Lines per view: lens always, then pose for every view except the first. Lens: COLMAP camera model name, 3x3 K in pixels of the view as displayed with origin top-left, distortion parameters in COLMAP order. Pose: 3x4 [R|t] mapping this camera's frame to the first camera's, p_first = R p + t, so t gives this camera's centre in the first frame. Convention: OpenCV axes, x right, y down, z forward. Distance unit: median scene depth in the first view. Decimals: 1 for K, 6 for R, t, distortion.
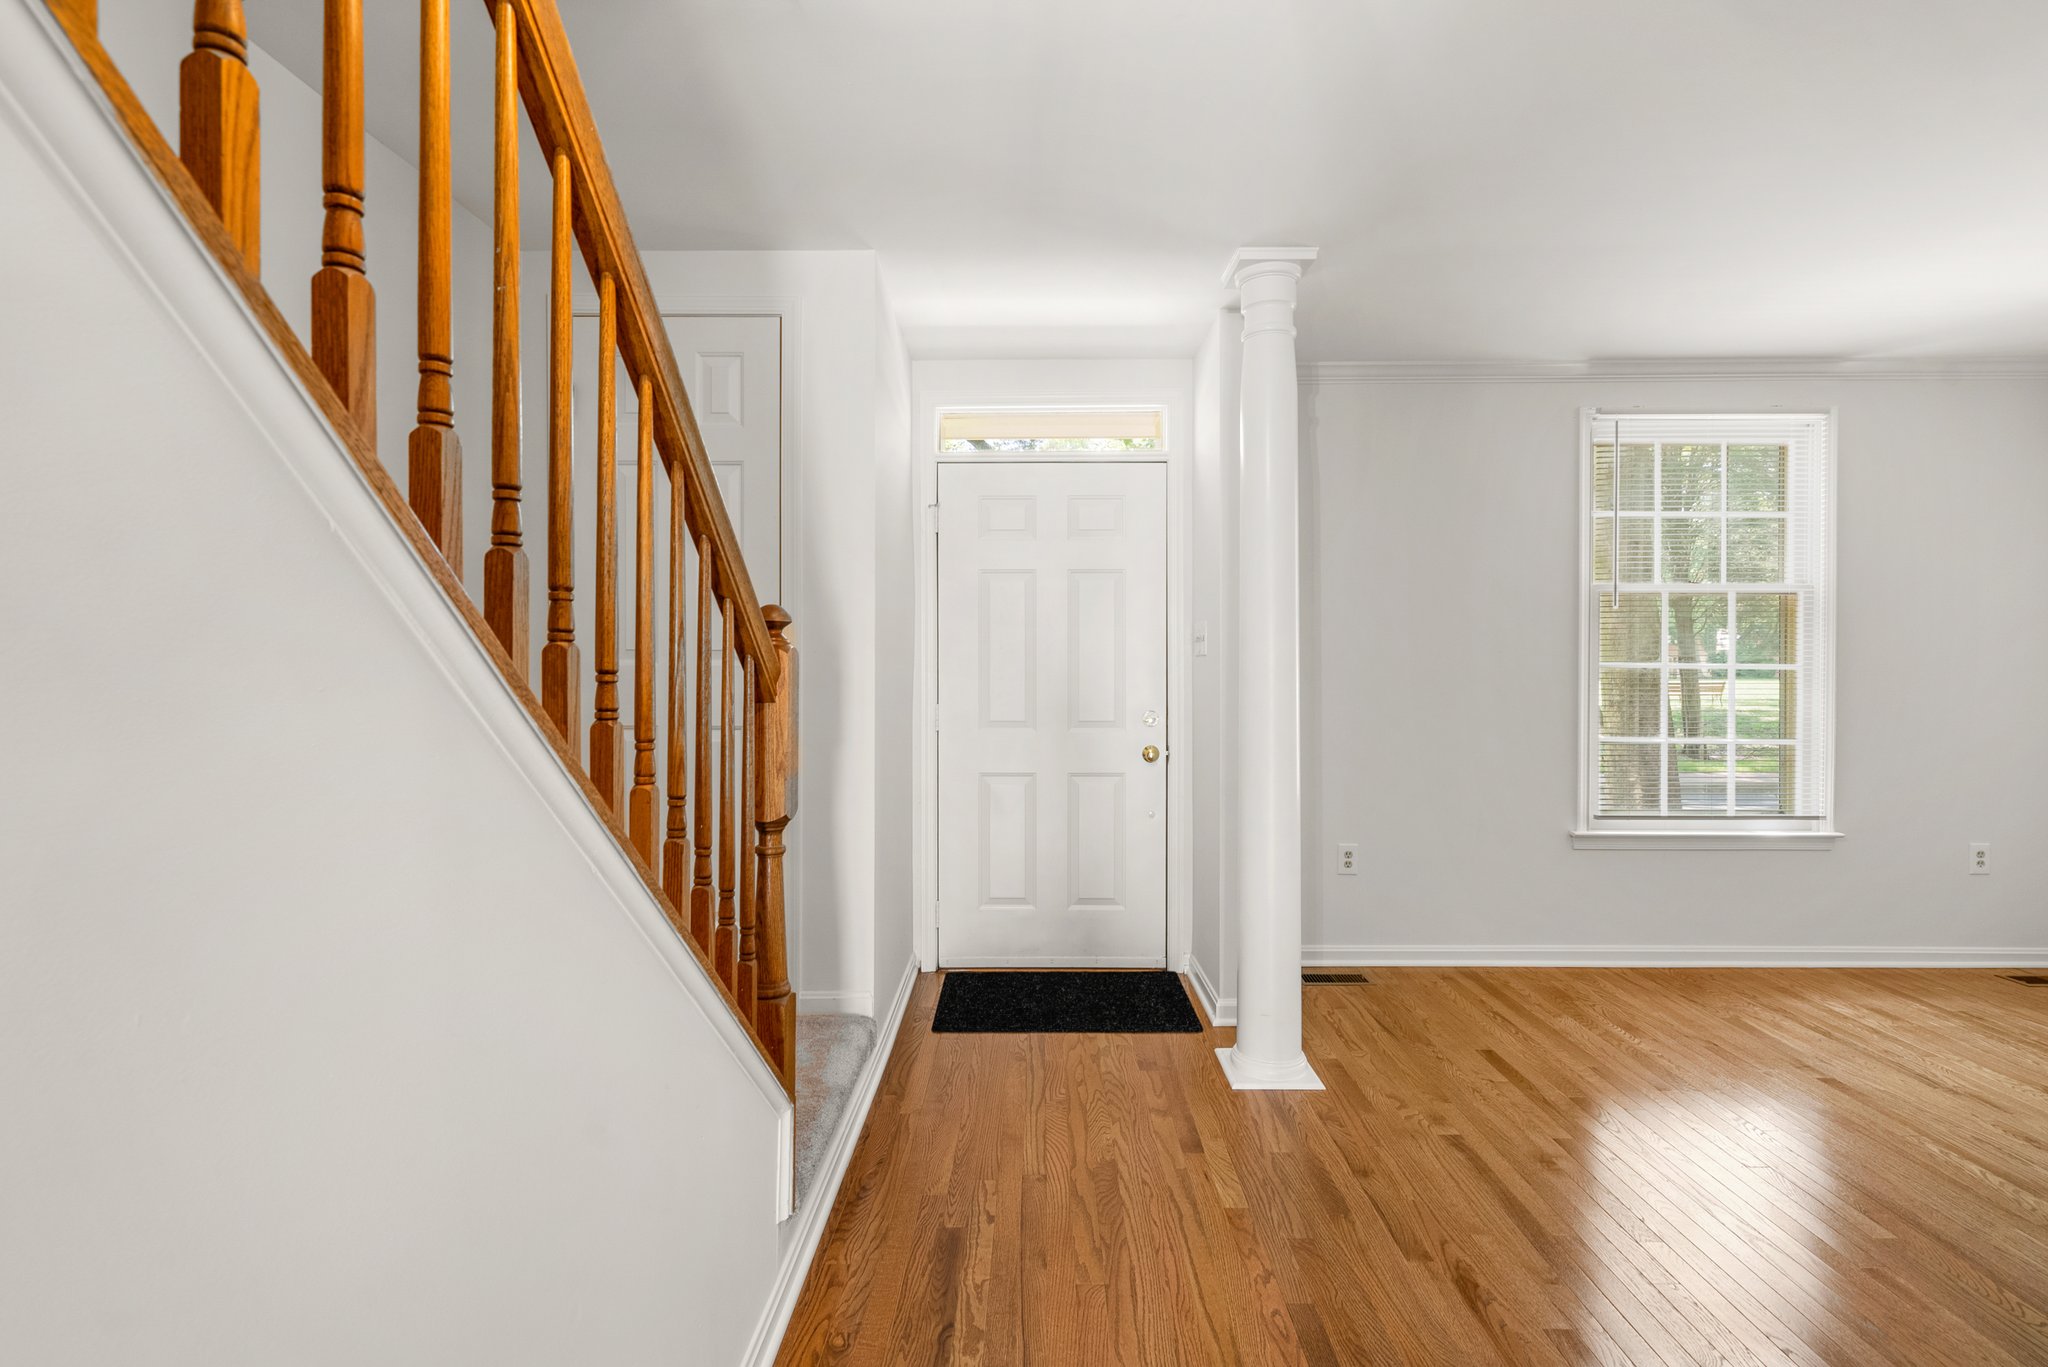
lens RADIAL K [[934.8, 0, 1033.7], [0, 934.8, 673.9], [0, 0, 1]] dist [-0.003049, 0.001066]
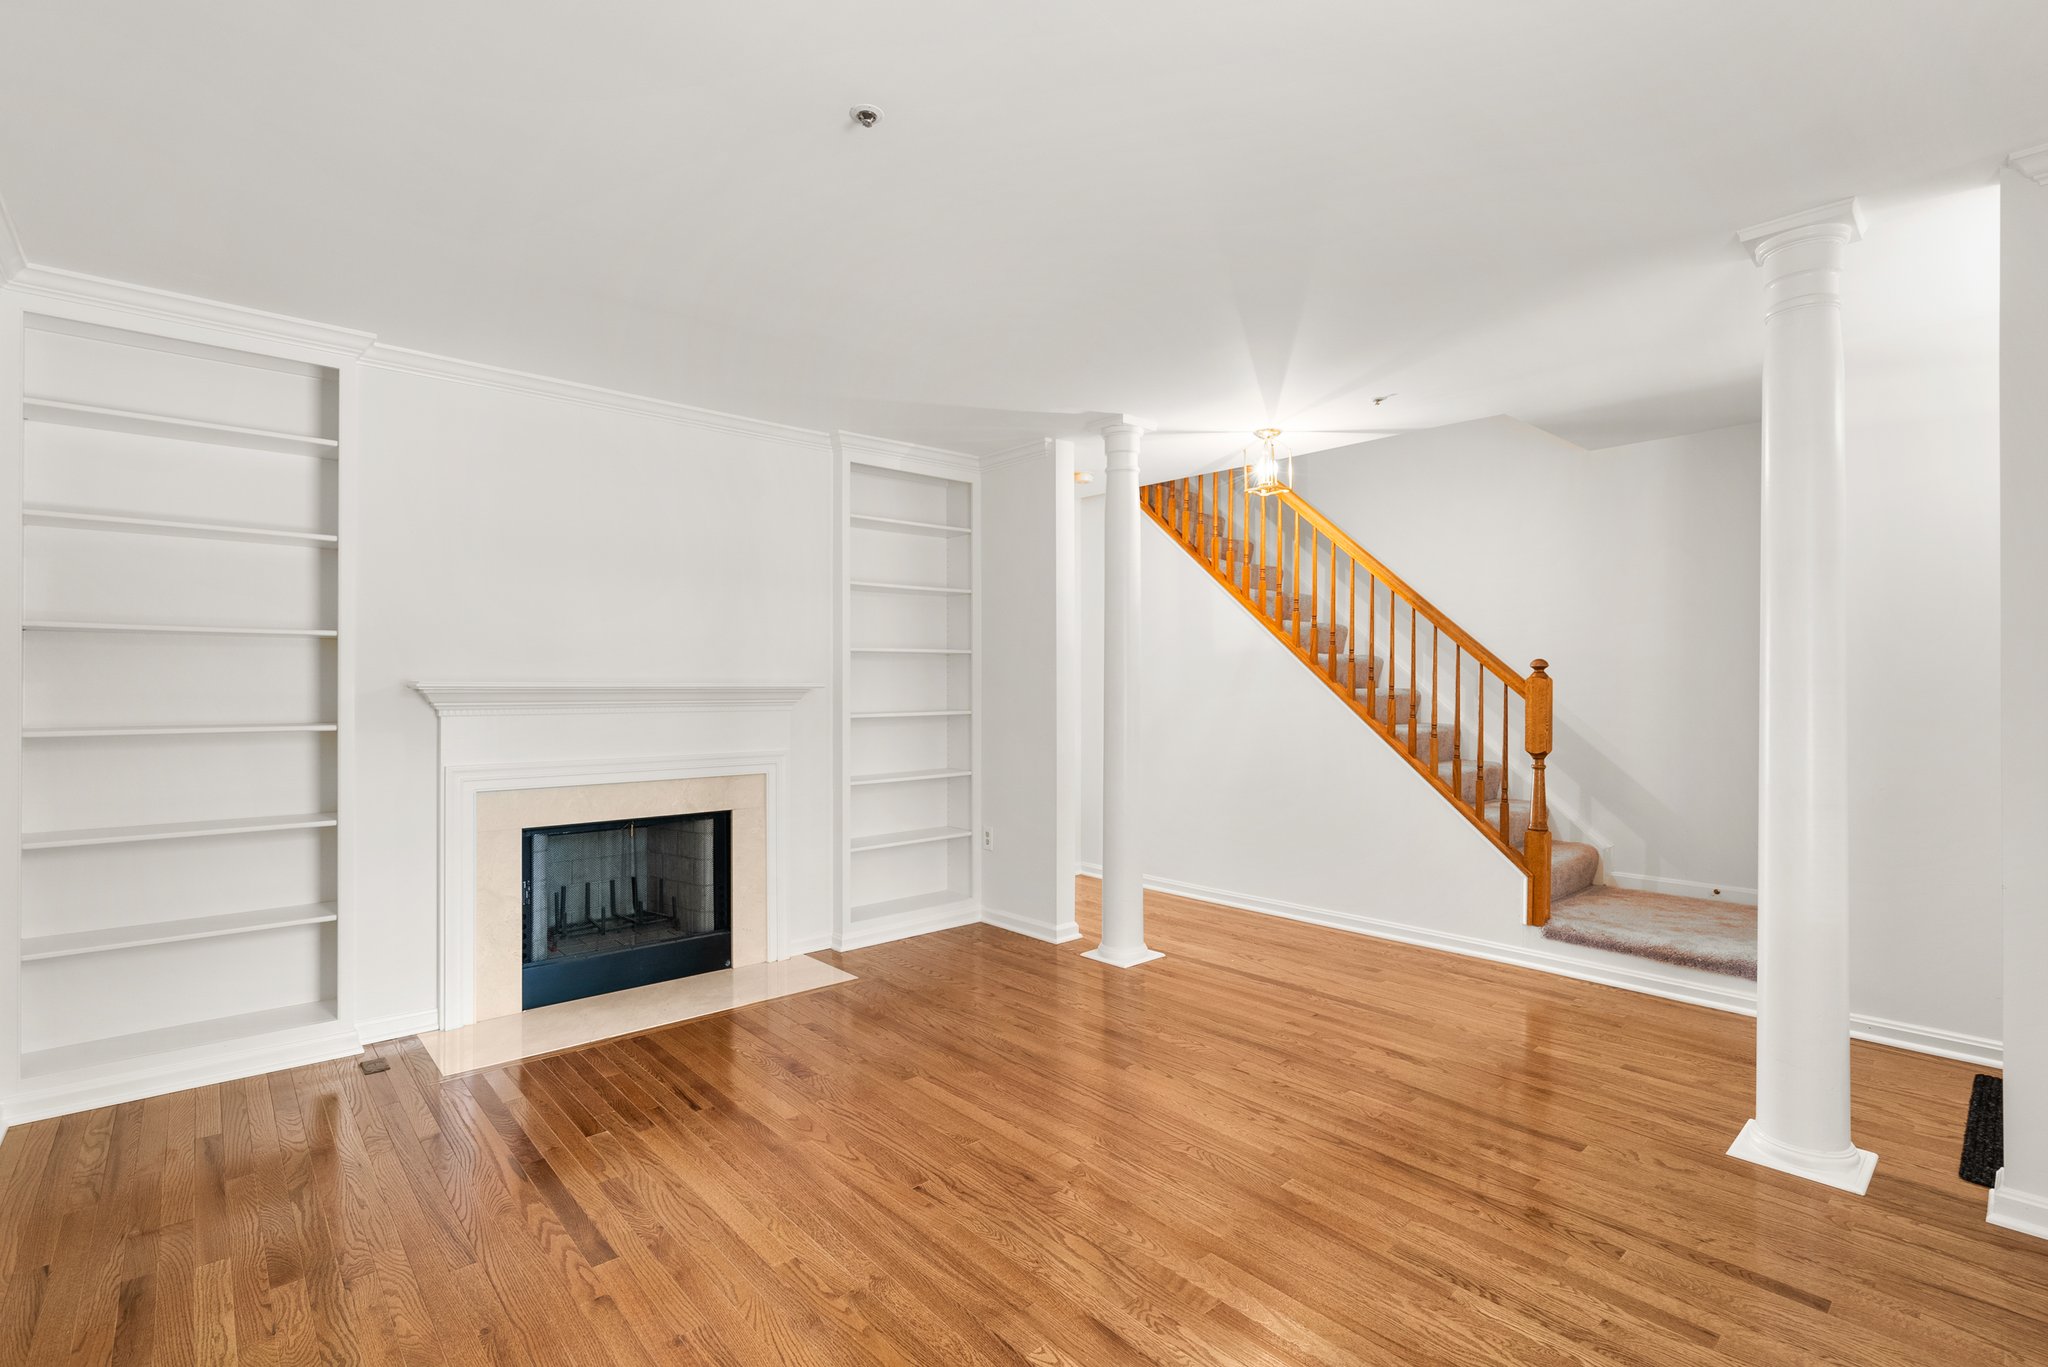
lens RADIAL K [[934.8, 0, 1033.7], [0, 934.8, 673.9], [0, 0, 1]] dist [-0.003049, 0.001066]
pose [[-0.741014, -0.006371, -0.671460, 1.144582], [-0.007958, 0.999968, -0.000706, -0.013103], [0.671443, 0.004820, -0.741041, 0.977999]]
